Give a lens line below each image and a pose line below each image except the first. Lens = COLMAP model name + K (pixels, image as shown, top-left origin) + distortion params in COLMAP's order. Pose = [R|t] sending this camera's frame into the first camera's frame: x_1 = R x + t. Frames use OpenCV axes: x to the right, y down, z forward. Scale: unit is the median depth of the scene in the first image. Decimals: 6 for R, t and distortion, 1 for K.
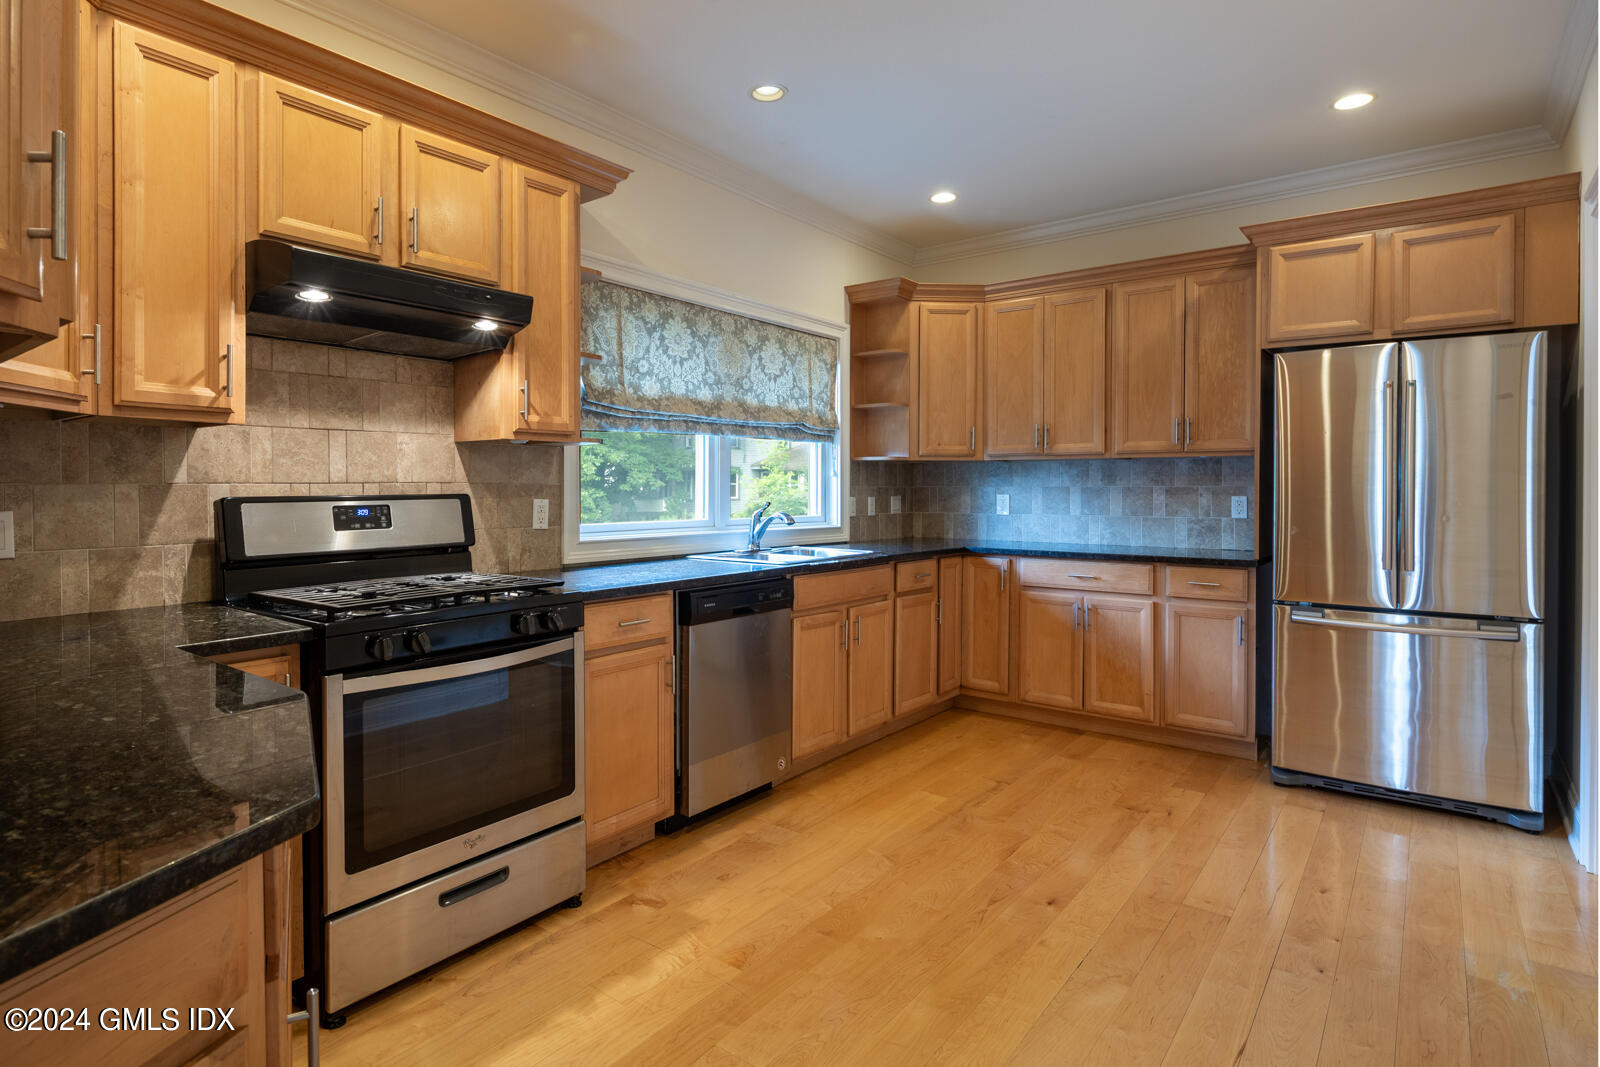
lens RADIAL K [[813.8, 0, 802.9], [0, 813.8, 492.1], [0, 0, 1]] dist [-0.000047, 0.000168]
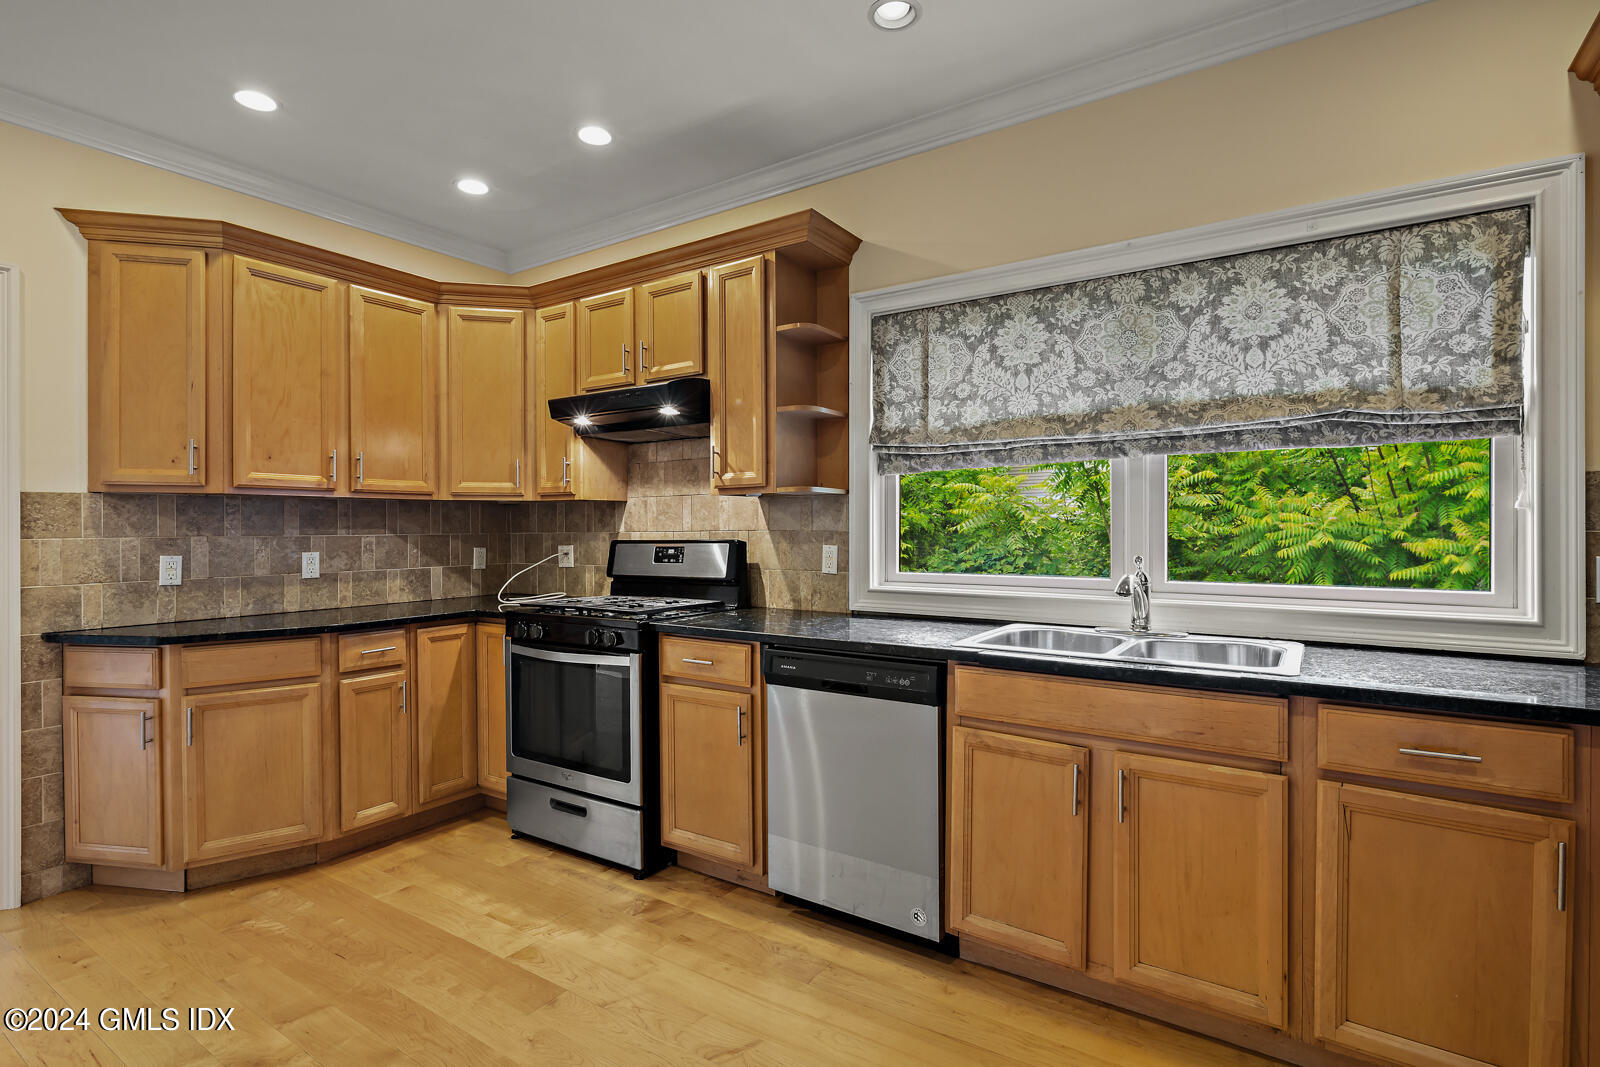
lens RADIAL K [[786.6, 0, 800.0], [0, 786.6, 533.5], [0, 0, 1]] dist [-0.003146, -0.000647]
pose [[0.062455, 0.002742, -0.998044, 0.624563], [-0.002874, 0.999993, 0.002567, -0.008245], [0.998044, 0.002708, 0.062463, 0.802379]]
